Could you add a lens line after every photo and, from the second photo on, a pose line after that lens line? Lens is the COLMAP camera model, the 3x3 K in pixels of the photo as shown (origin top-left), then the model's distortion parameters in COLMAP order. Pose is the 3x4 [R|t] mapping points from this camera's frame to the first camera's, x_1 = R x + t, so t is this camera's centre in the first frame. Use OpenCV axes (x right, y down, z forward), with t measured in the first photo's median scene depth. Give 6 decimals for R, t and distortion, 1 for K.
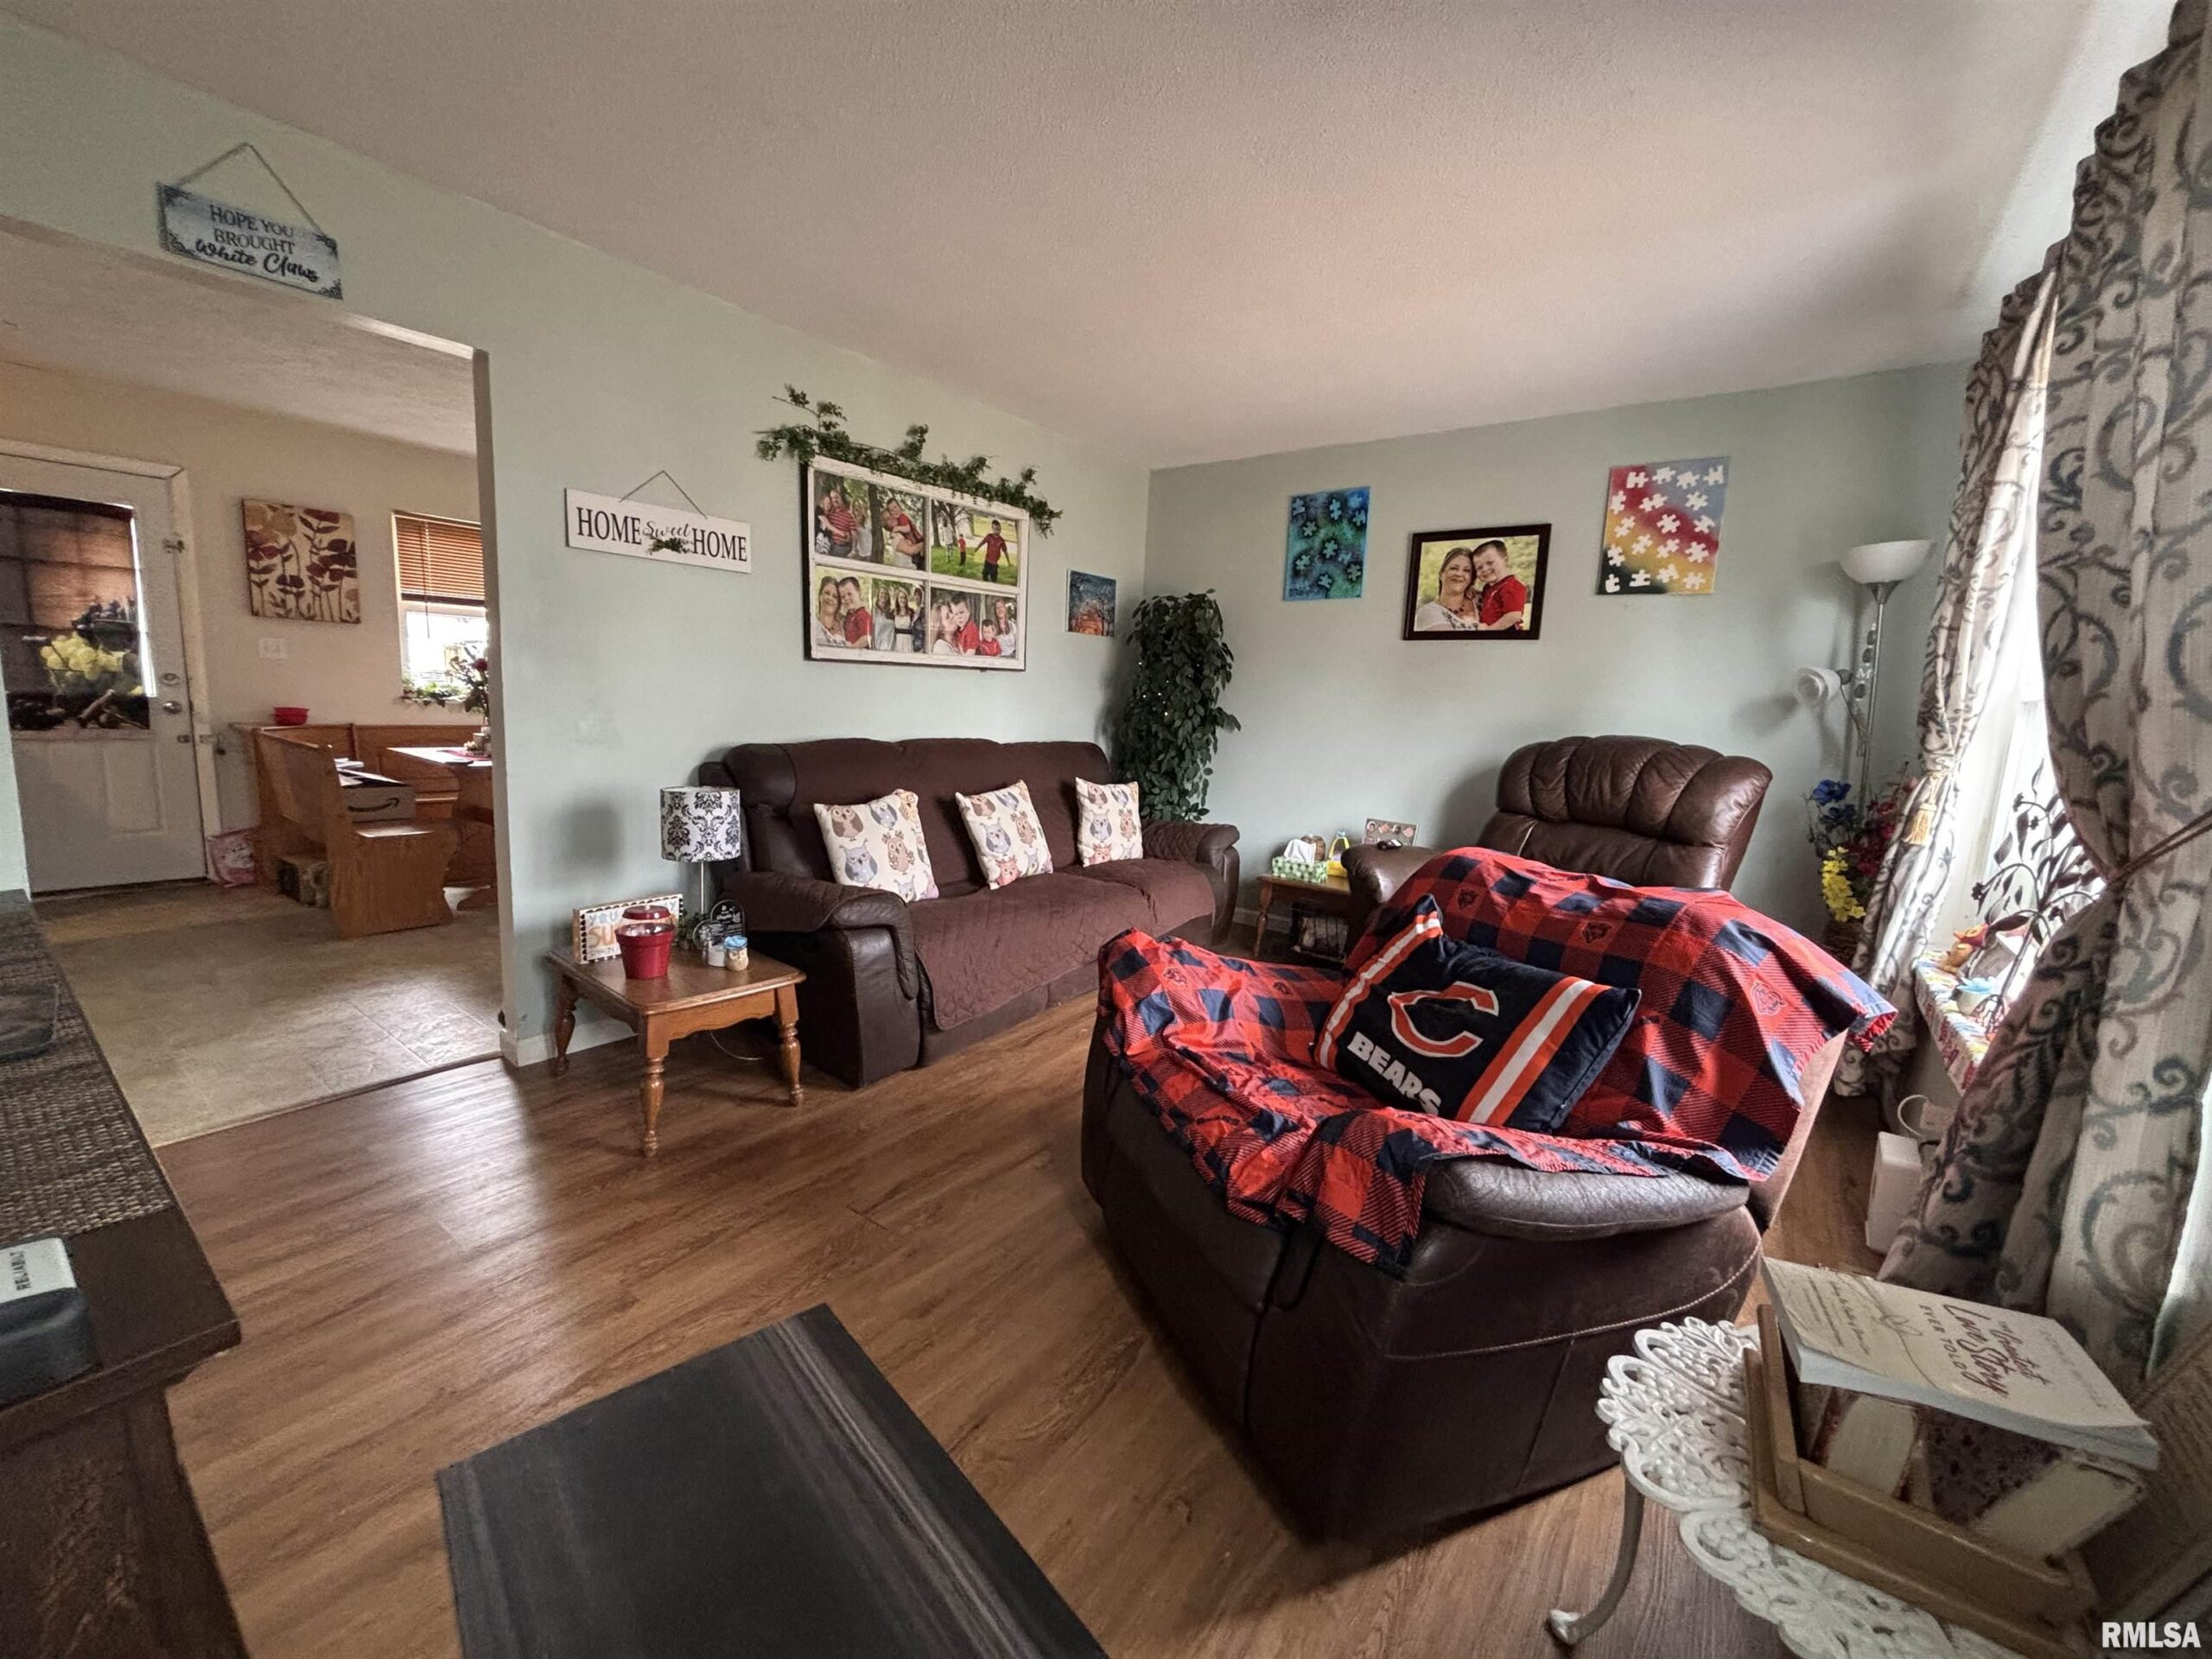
lens RADIAL K [[889.1, 0, 1109.2], [0, 889.1, 821.9], [0, 0, 1]] dist [0.006540, -0.000369]
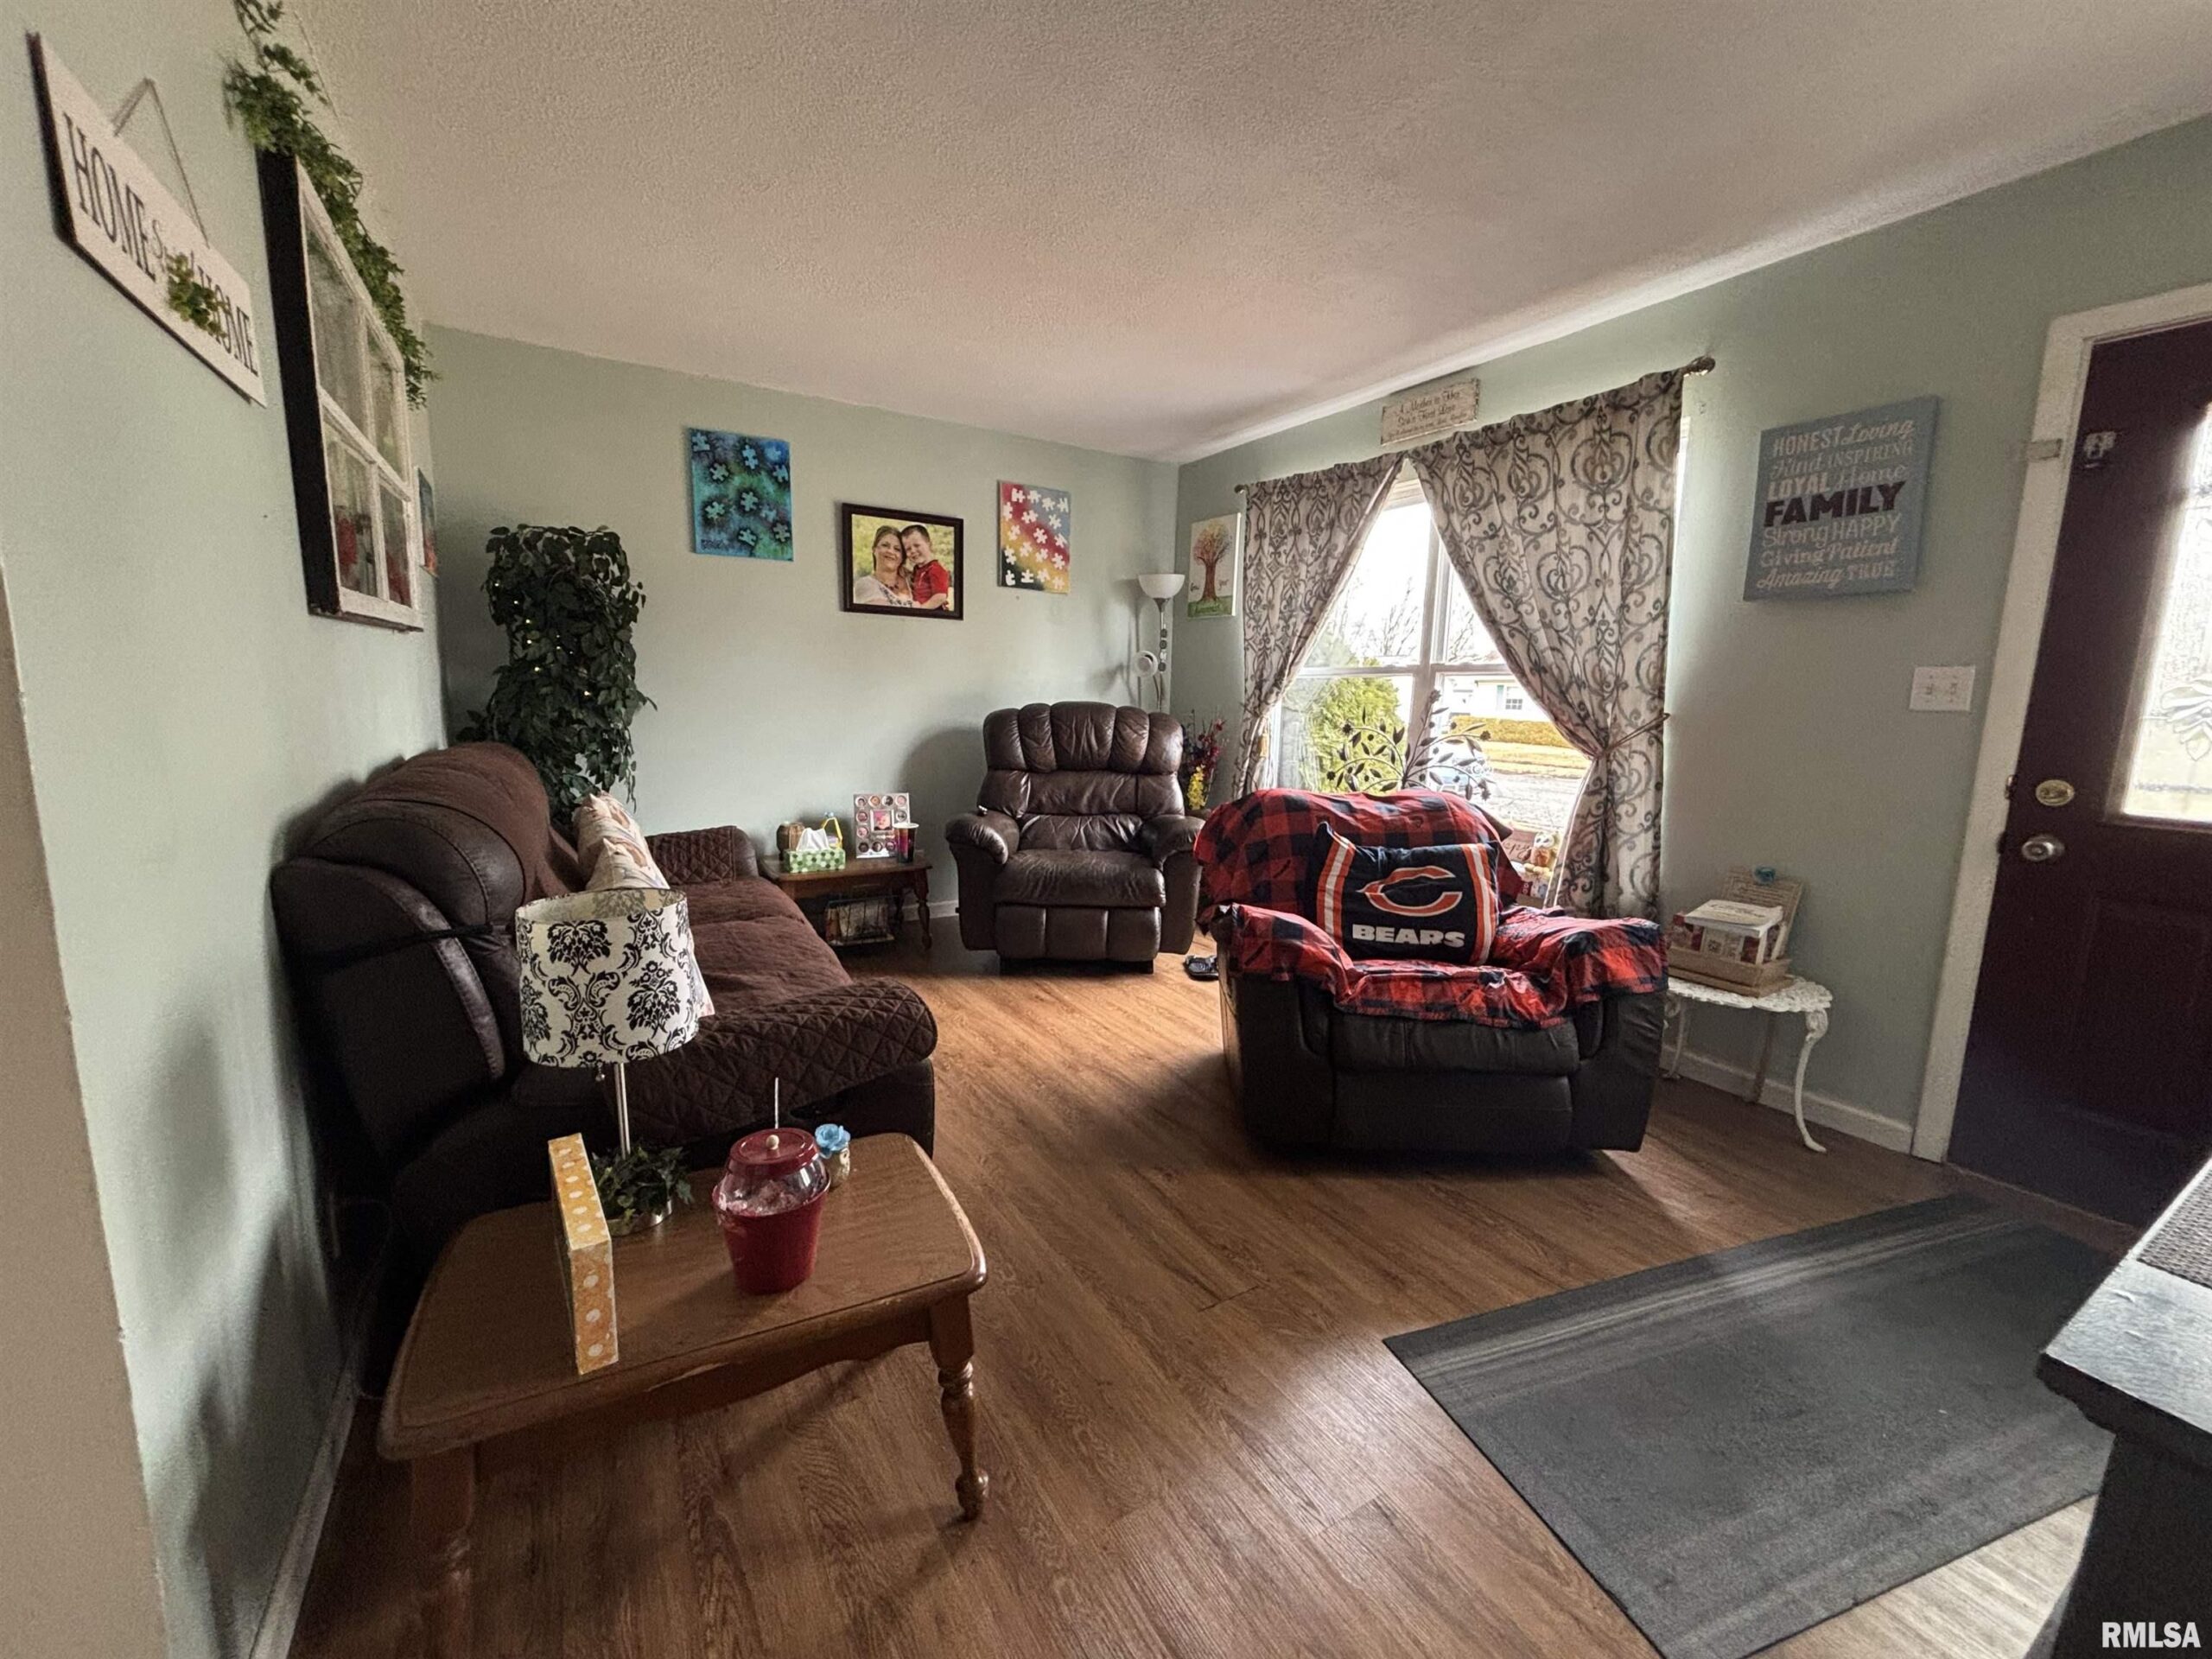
lens RADIAL K [[889.1, 0, 1107.0], [0, 889.1, 827.4], [0, 0, 1]] dist [0.006540, -0.000369]
pose [[0.375661, -0.173567, 0.910359, -0.547542], [0.120487, 0.983116, 0.137720, -0.076272], [-0.918892, 0.057950, 0.390230, 0.393797]]
